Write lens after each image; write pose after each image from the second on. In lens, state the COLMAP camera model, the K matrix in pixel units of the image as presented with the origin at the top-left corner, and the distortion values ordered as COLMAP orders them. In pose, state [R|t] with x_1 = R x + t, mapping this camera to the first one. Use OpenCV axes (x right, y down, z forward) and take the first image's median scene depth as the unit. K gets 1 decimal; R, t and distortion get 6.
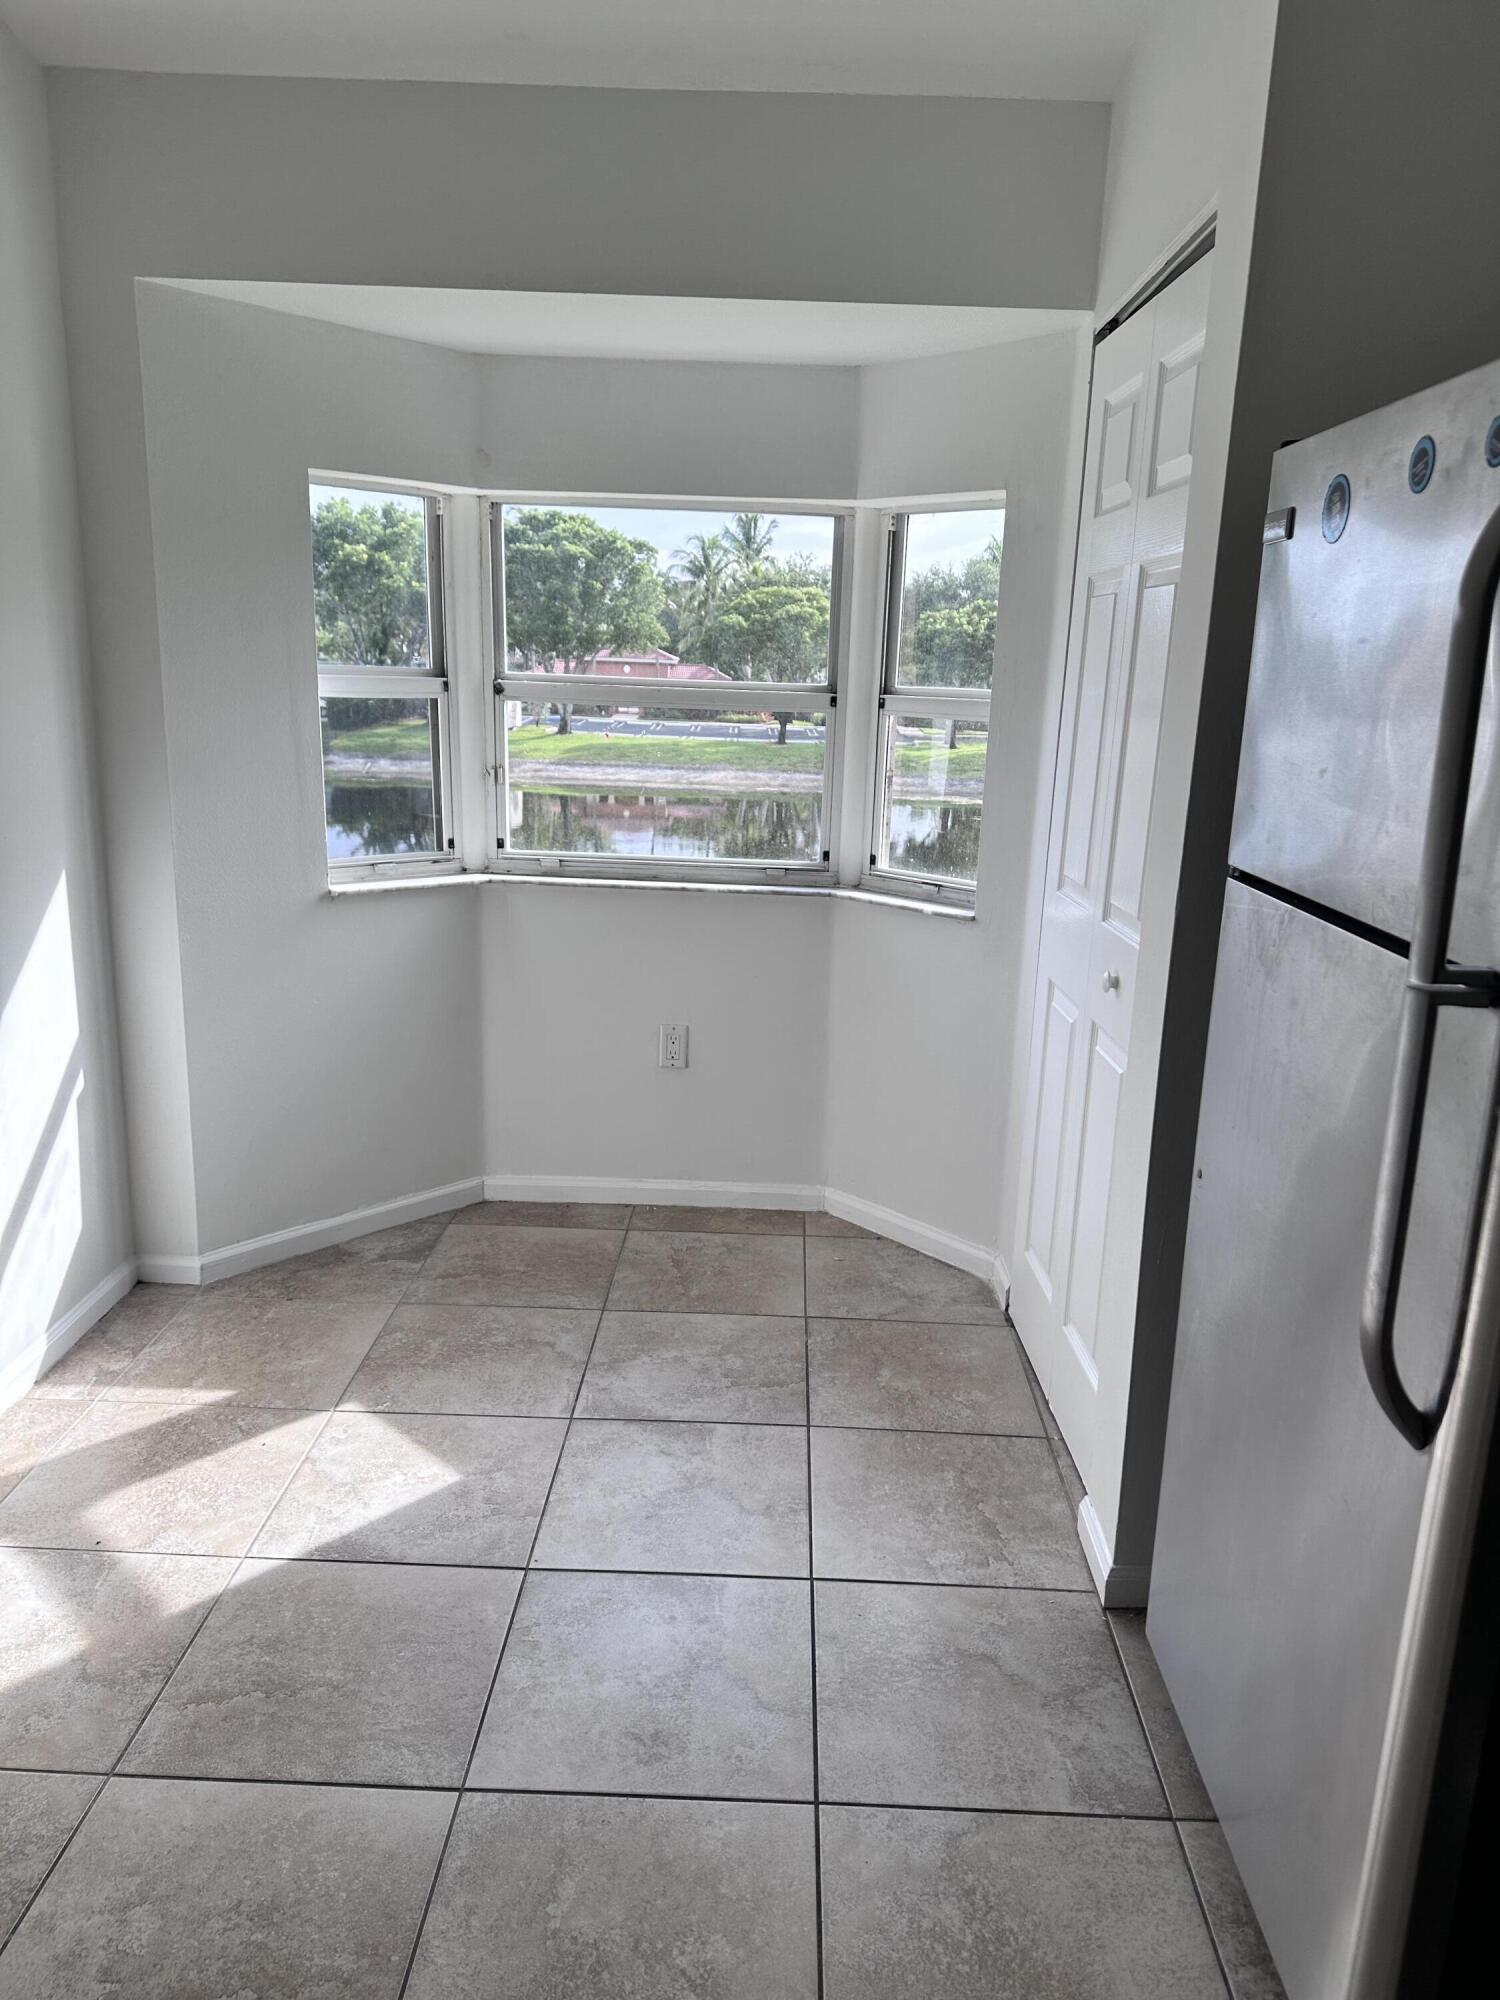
lens RADIAL K [[1375.6, 0, 758.7], [0, 1375.6, 997.3], [0, 0, 1]] dist [0.002041, 0.000428]
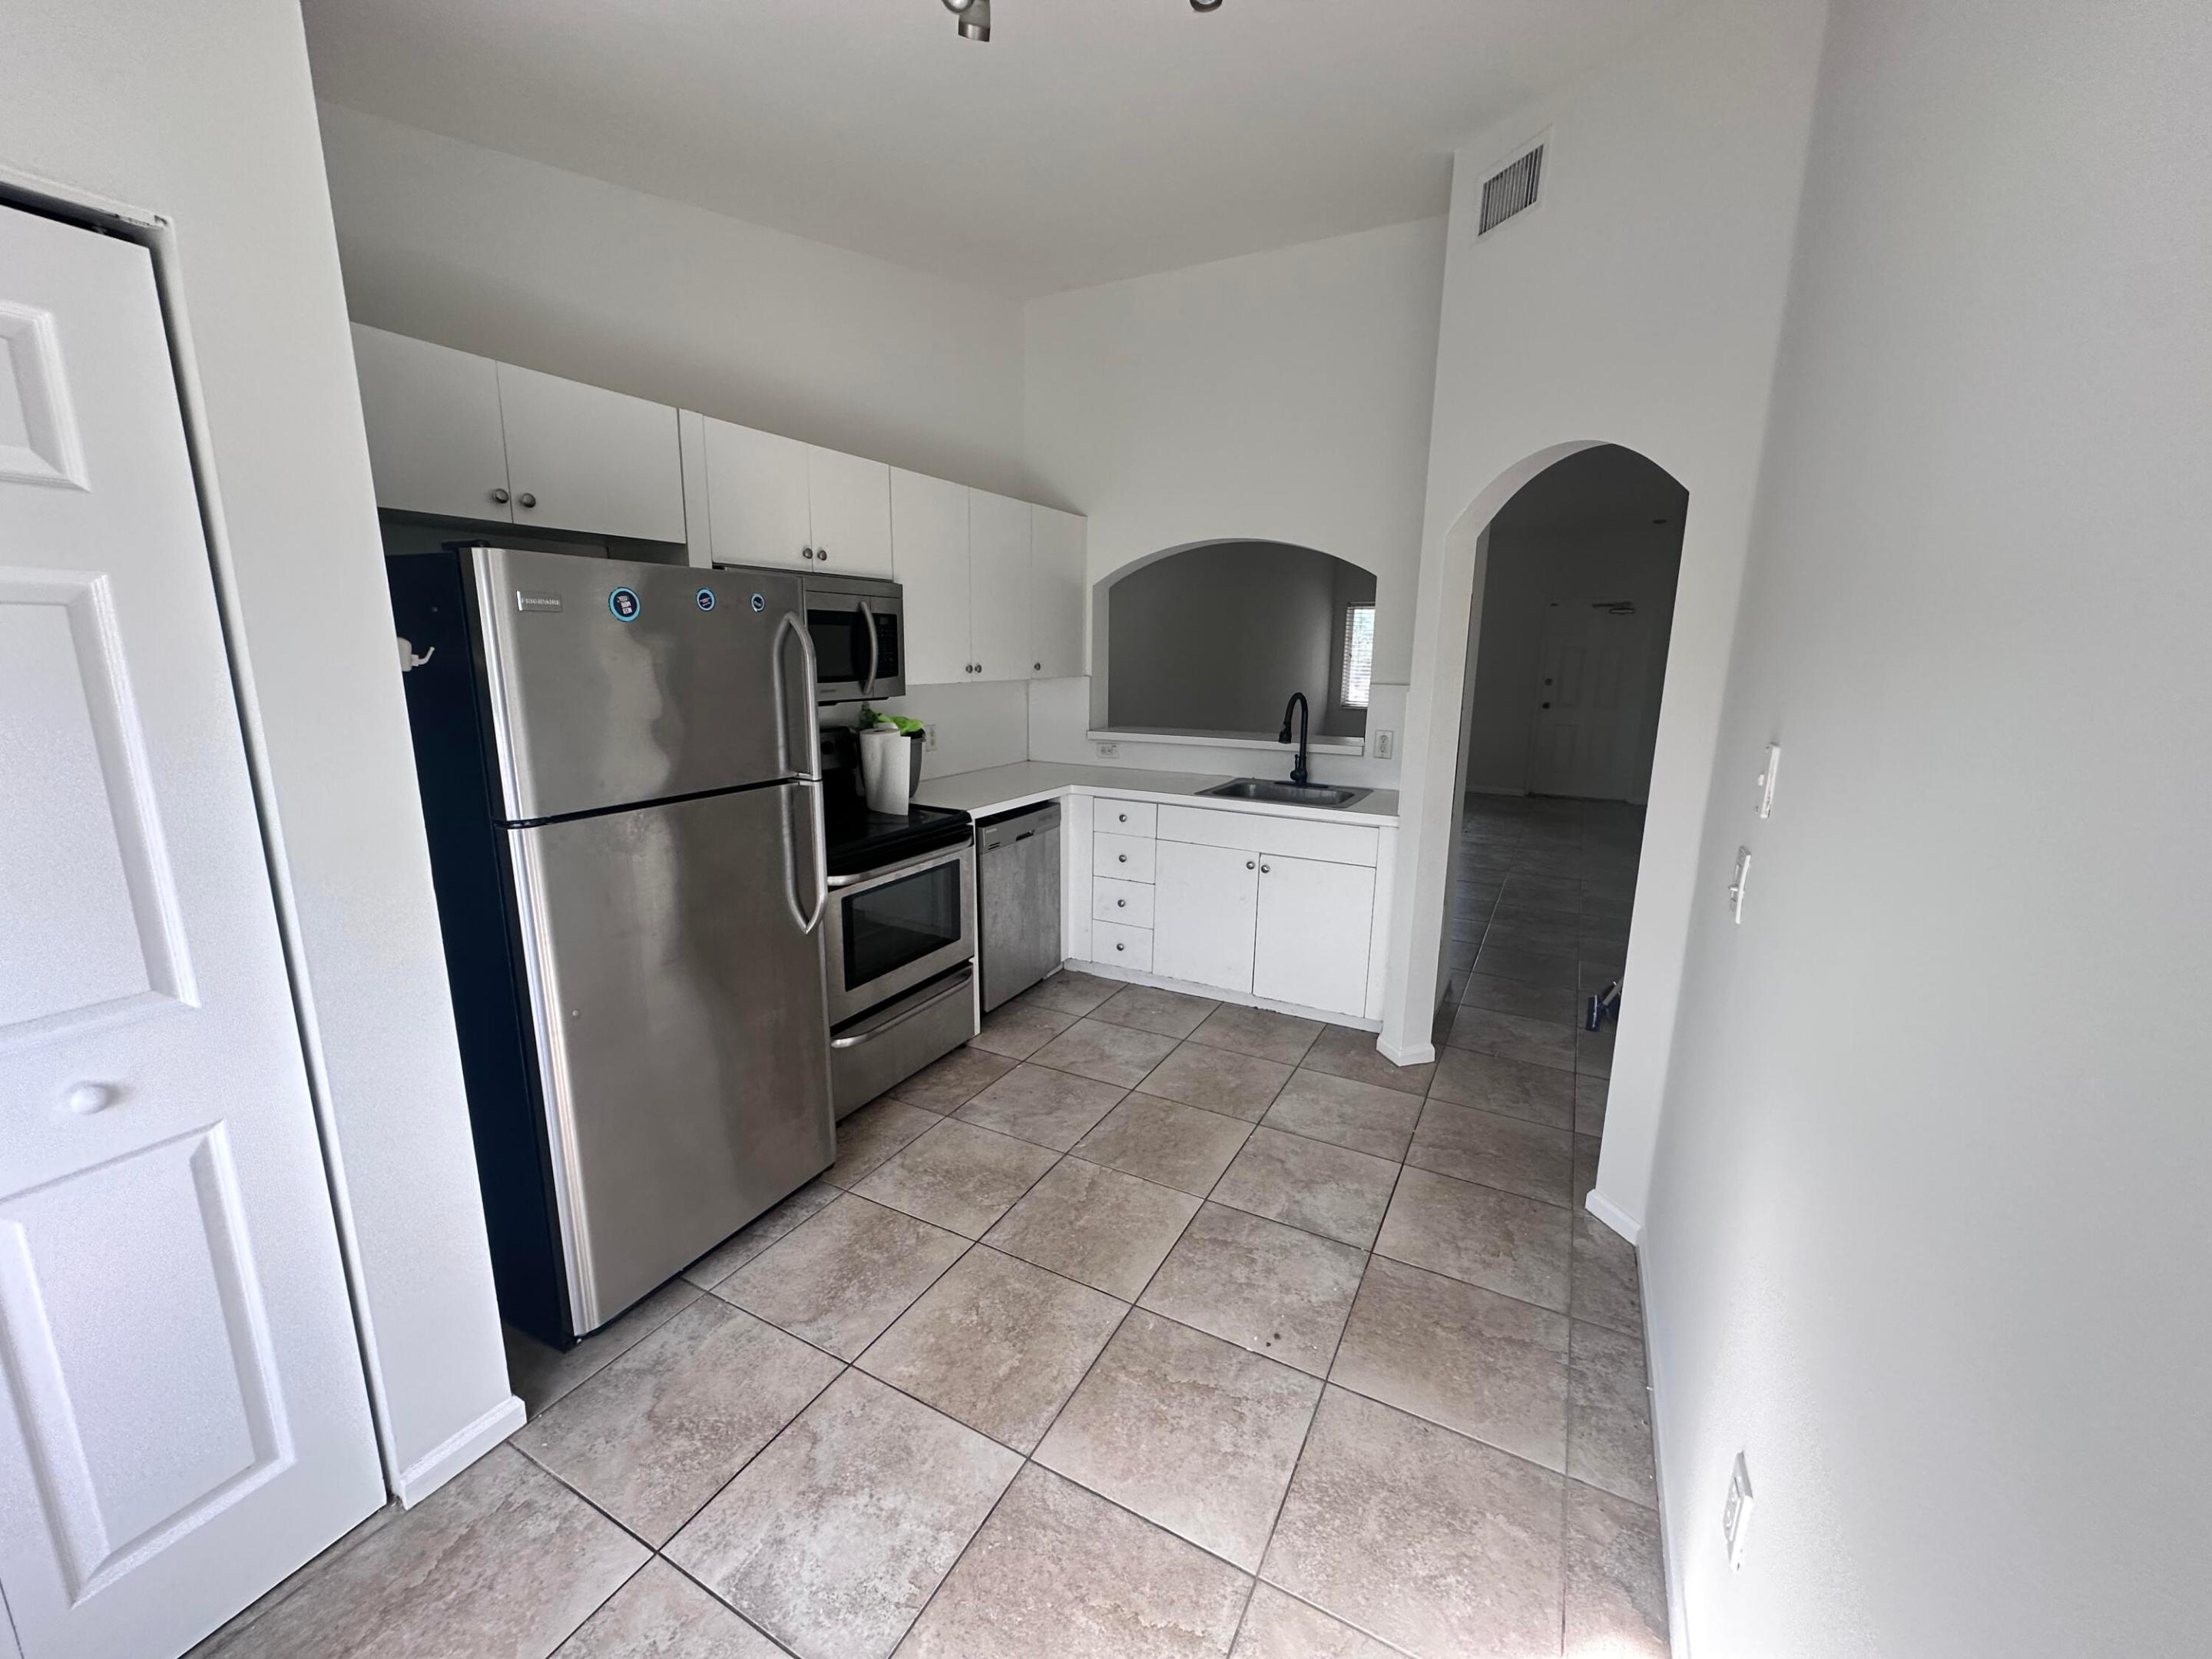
lens RADIAL K [[882.9, 0, 1104.4], [0, 882.9, 831.3], [0, 0, 1]] dist [-0.000502, 0.000112]
pose [[-0.885215, -0.132485, 0.445918, -0.645478], [0.076283, 0.904268, 0.420096, -0.442303], [-0.458885, 0.405891, -0.790365, 1.492890]]
